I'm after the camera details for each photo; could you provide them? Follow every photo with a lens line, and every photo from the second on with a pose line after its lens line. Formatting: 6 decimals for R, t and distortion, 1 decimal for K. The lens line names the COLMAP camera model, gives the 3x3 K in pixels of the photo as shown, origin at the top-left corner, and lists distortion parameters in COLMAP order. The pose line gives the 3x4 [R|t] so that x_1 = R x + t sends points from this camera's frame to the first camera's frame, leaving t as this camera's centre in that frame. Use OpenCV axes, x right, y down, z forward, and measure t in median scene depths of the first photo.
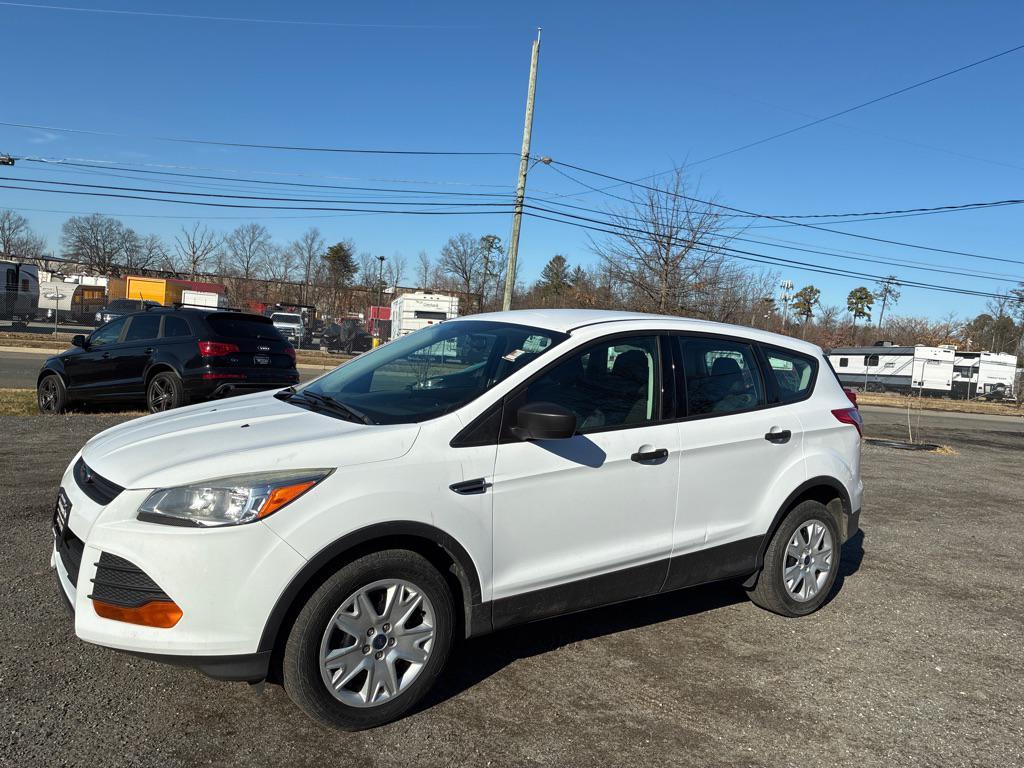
lens RADIAL K [[773.1, 0, 512.4], [0, 773.1, 387.9], [0, 0, 1]] dist [0.050572, -0.069005]
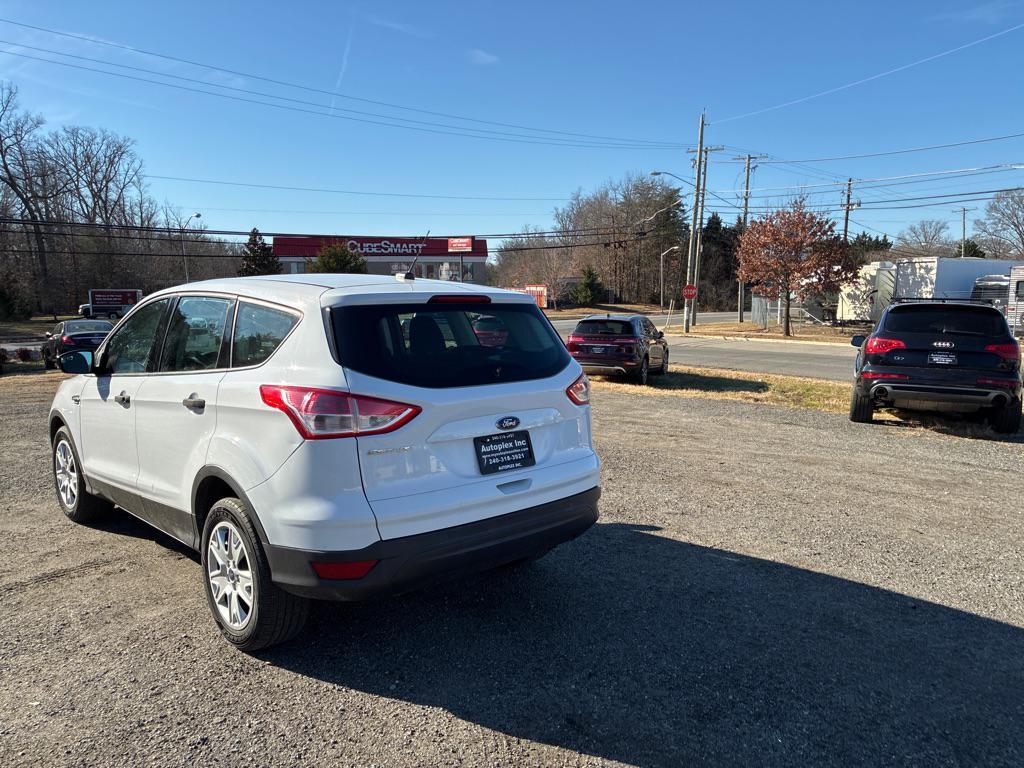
lens RADIAL K [[767.4, 0, 502.2], [0, 767.4, 402.2], [0, 0, 1]] dist [0.061045, -0.079381]
pose [[0.114063, 0.056240, -0.991880, 0.161814], [-0.063315, 0.996778, 0.049236, -0.000604], [0.991454, 0.057185, 0.117257, 0.162889]]
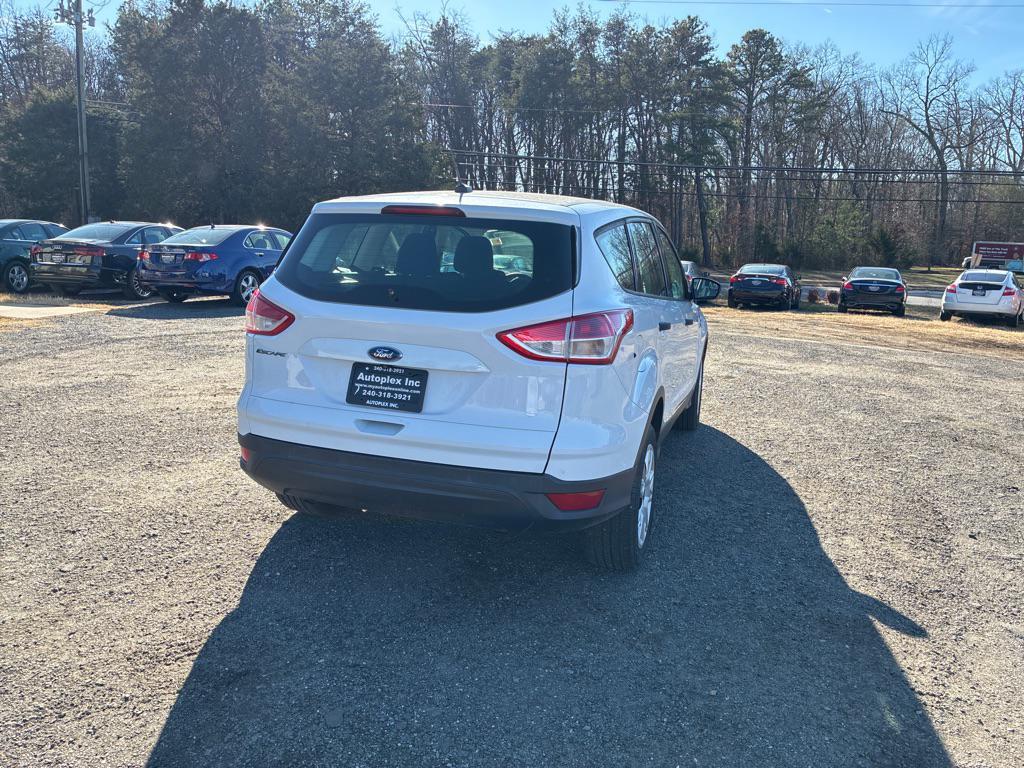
lens RADIAL K [[773.1, 0, 512.4], [0, 773.1, 387.9], [0, 0, 1]] dist [0.050572, -0.069005]
pose [[-0.805899, 0.005598, -0.592027, 0.101115], [-0.146972, 0.966763, 0.209208, -0.009991], [0.573521, 0.255612, -0.778291, 0.255563]]
